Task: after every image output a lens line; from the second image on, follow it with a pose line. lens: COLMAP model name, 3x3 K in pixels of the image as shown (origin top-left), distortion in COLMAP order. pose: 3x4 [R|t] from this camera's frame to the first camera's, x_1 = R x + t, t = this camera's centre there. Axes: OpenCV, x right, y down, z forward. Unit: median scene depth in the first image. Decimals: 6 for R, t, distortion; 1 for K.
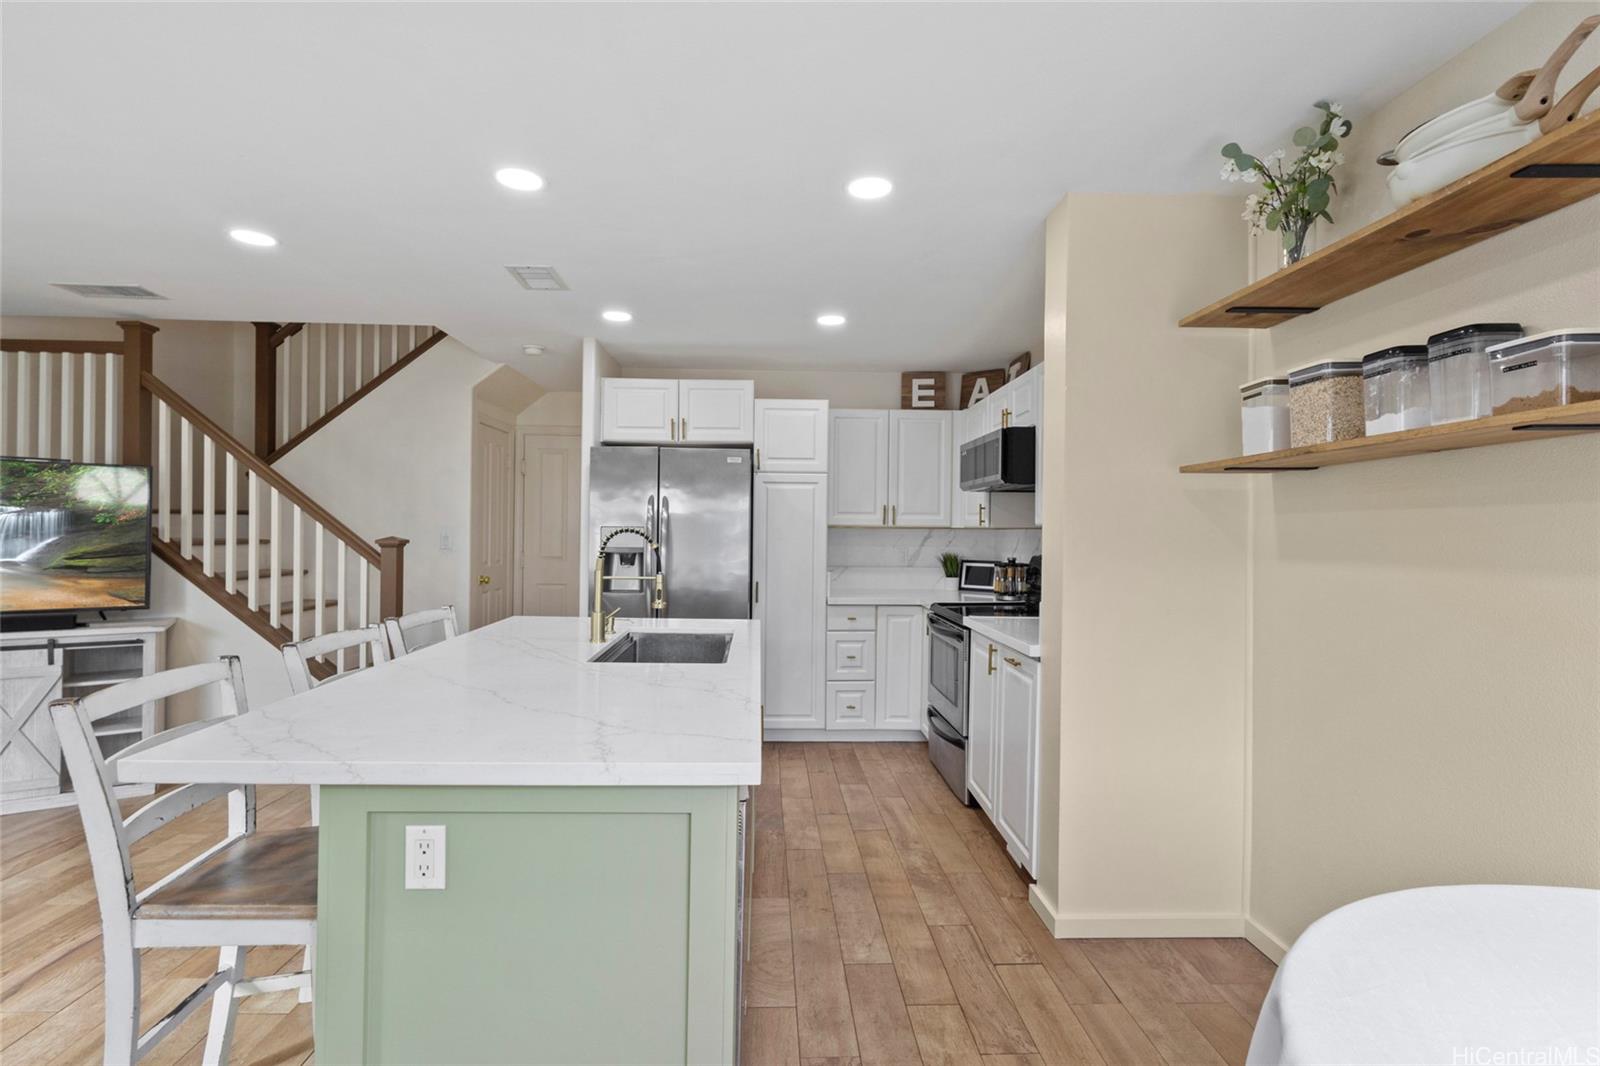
lens RADIAL K [[711.0, 0, 795.9], [0, 711.0, 531.8], [0, 0, 1]] dist [-0.002300, -0.000446]
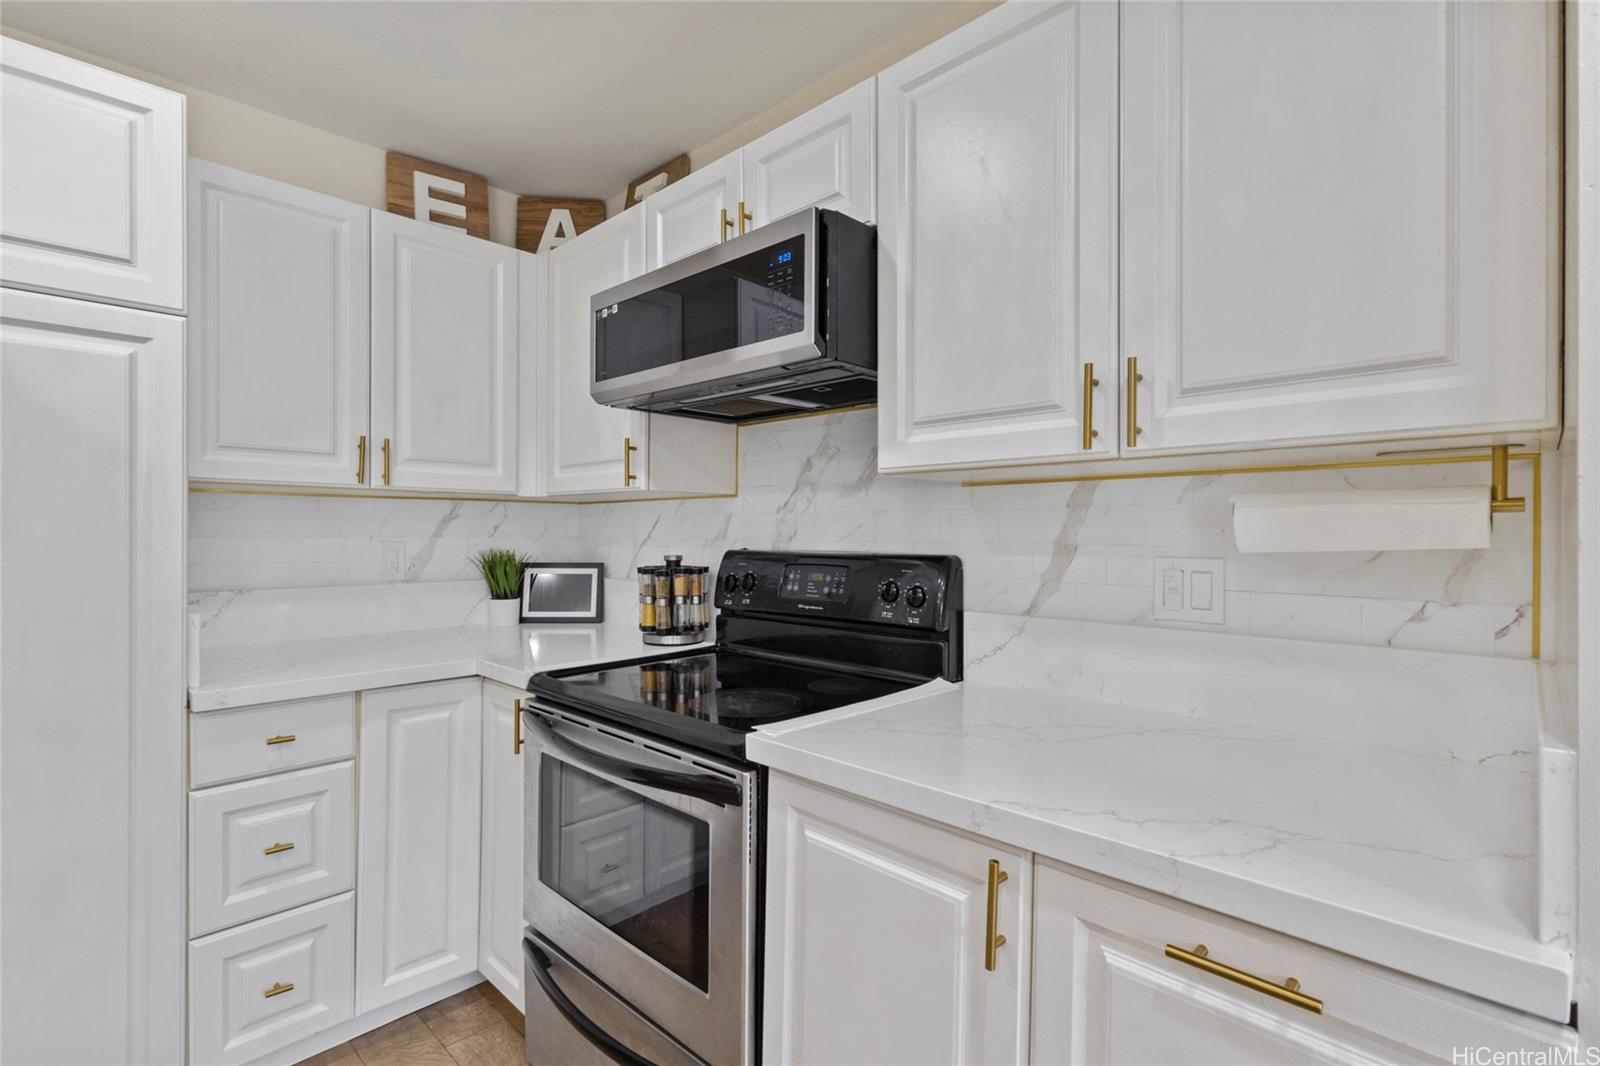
lens RADIAL K [[749.2, 0, 789.7], [0, 749.2, 536.1], [0, 0, 1]] dist [0.006165, -0.001108]
pose [[0.728657, -0.009926, 0.684807, 0.007480], [0.001479, 0.999915, 0.012920, 0.015036], [-0.684878, -0.008401, 0.728610, 0.518012]]
